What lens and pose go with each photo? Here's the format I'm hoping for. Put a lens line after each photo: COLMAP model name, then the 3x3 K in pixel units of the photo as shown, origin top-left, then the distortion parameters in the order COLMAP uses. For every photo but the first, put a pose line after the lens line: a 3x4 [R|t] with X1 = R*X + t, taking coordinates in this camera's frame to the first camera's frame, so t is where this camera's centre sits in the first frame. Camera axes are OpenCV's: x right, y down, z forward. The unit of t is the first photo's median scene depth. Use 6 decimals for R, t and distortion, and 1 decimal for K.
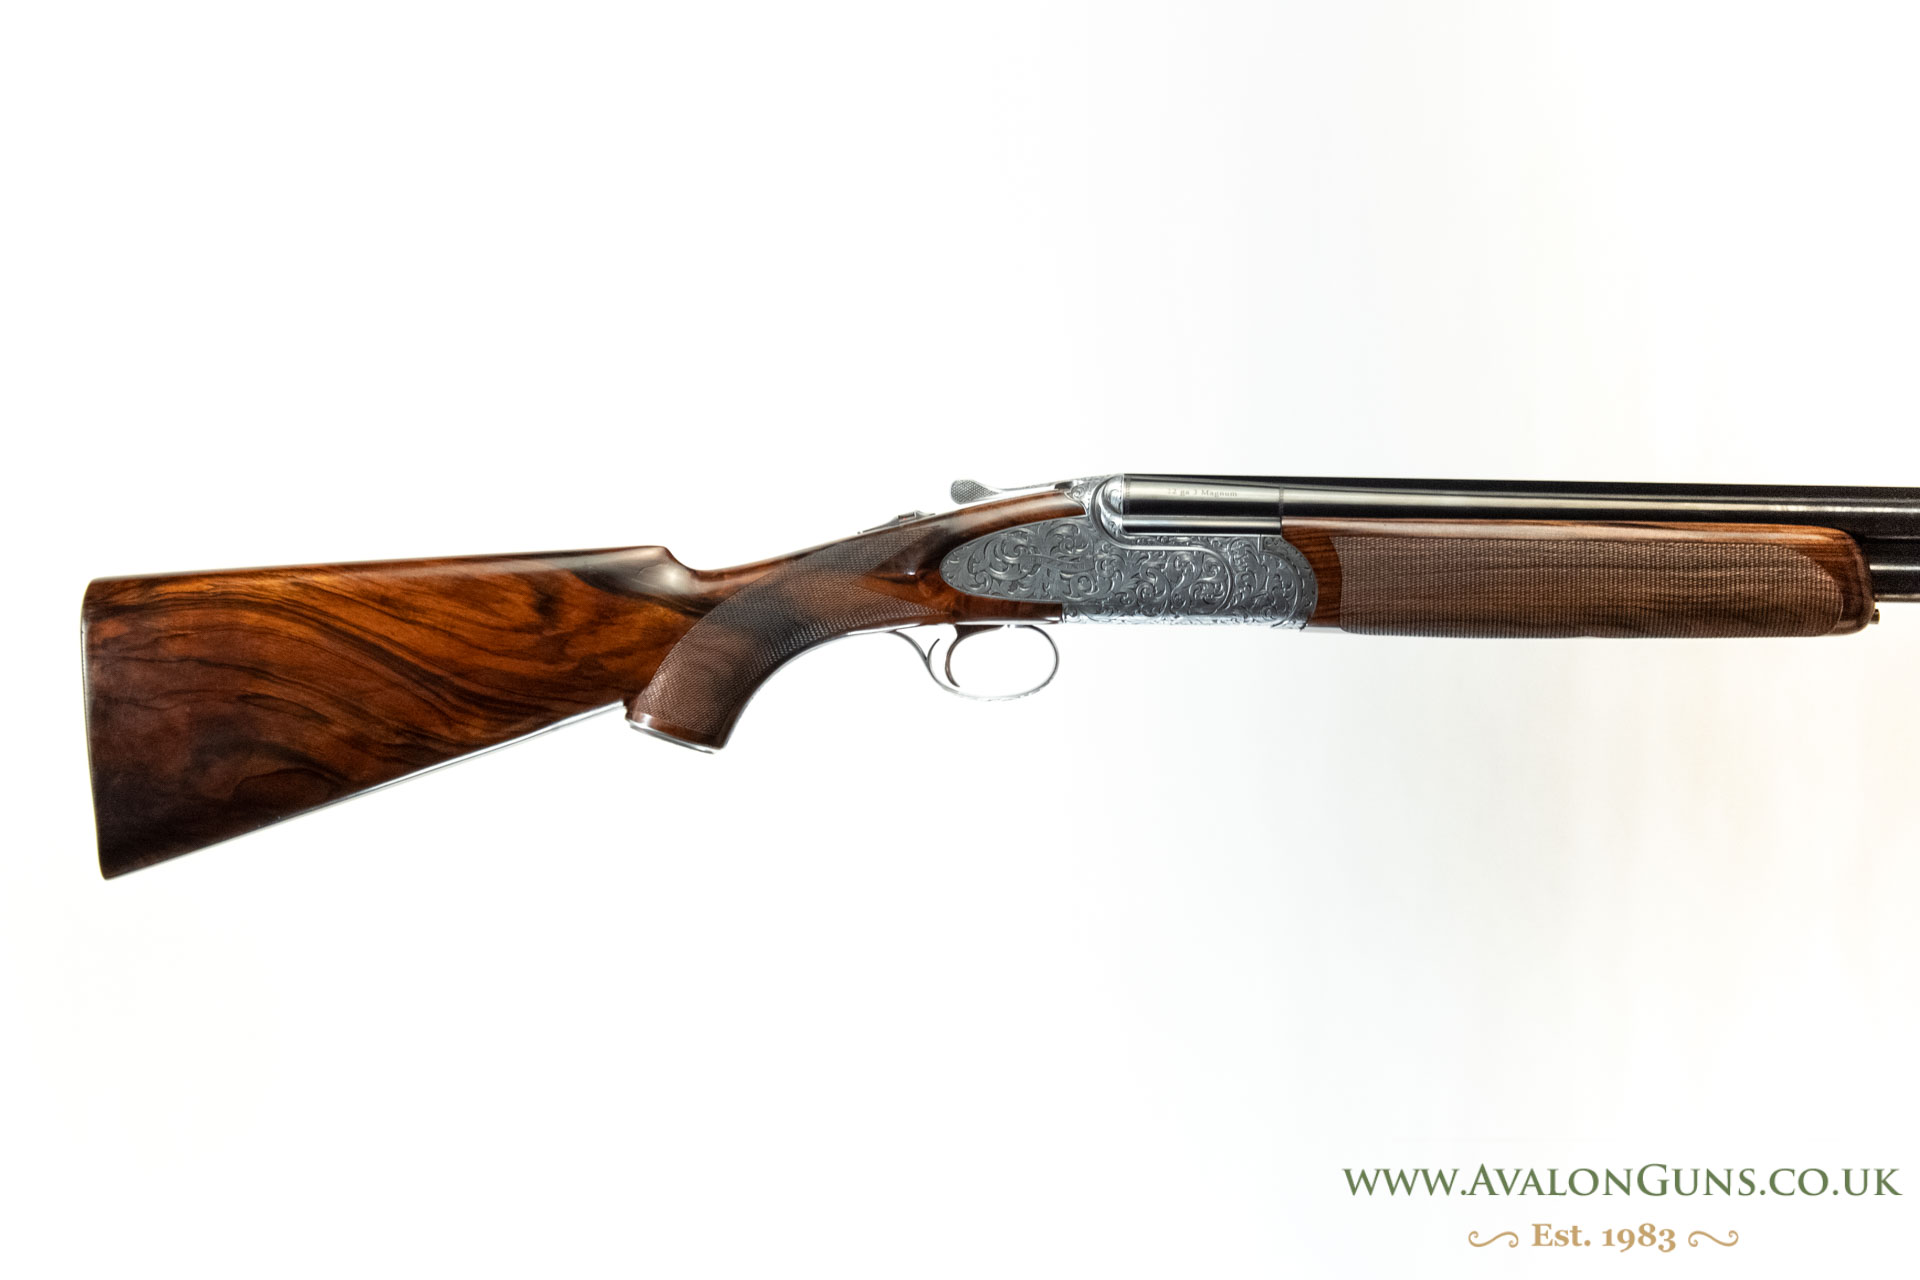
lens RADIAL K [[4266.6, 0, 958.0], [0, 4266.6, 640.0], [0, 0, 1]] dist [0.262075, 0.000000]
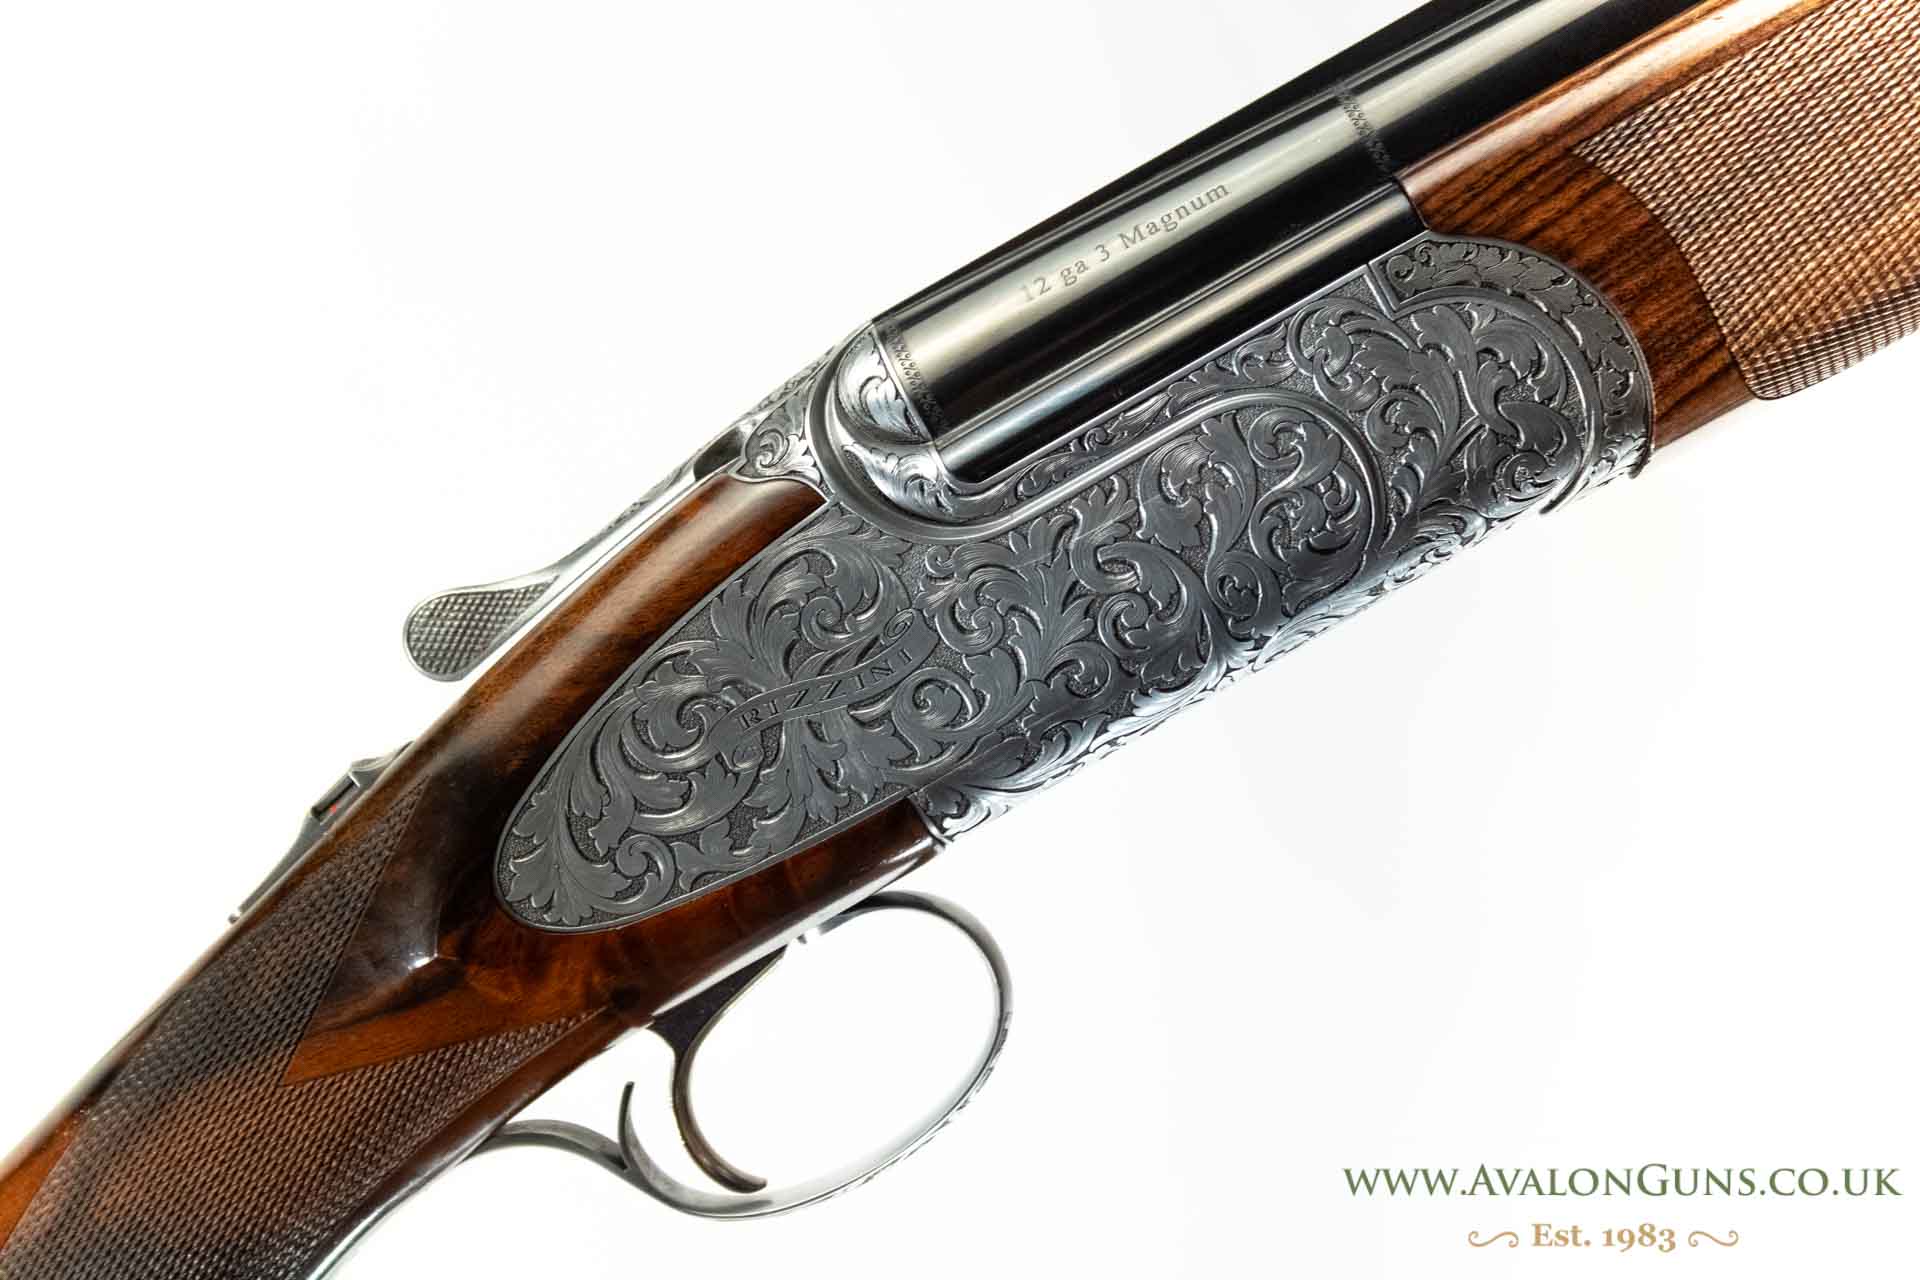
lens RADIAL K [[4266.6, 0, 962.5], [0, 4266.6, 640.6], [0, 0, 1]] dist [0.262075, 0.000000]
pose [[0.863465, -0.504247, -0.012784, 0.037074], [0.504246, 0.863553, -0.003531, -0.015029], [0.012820, -0.003398, 0.999912, 0.699313]]
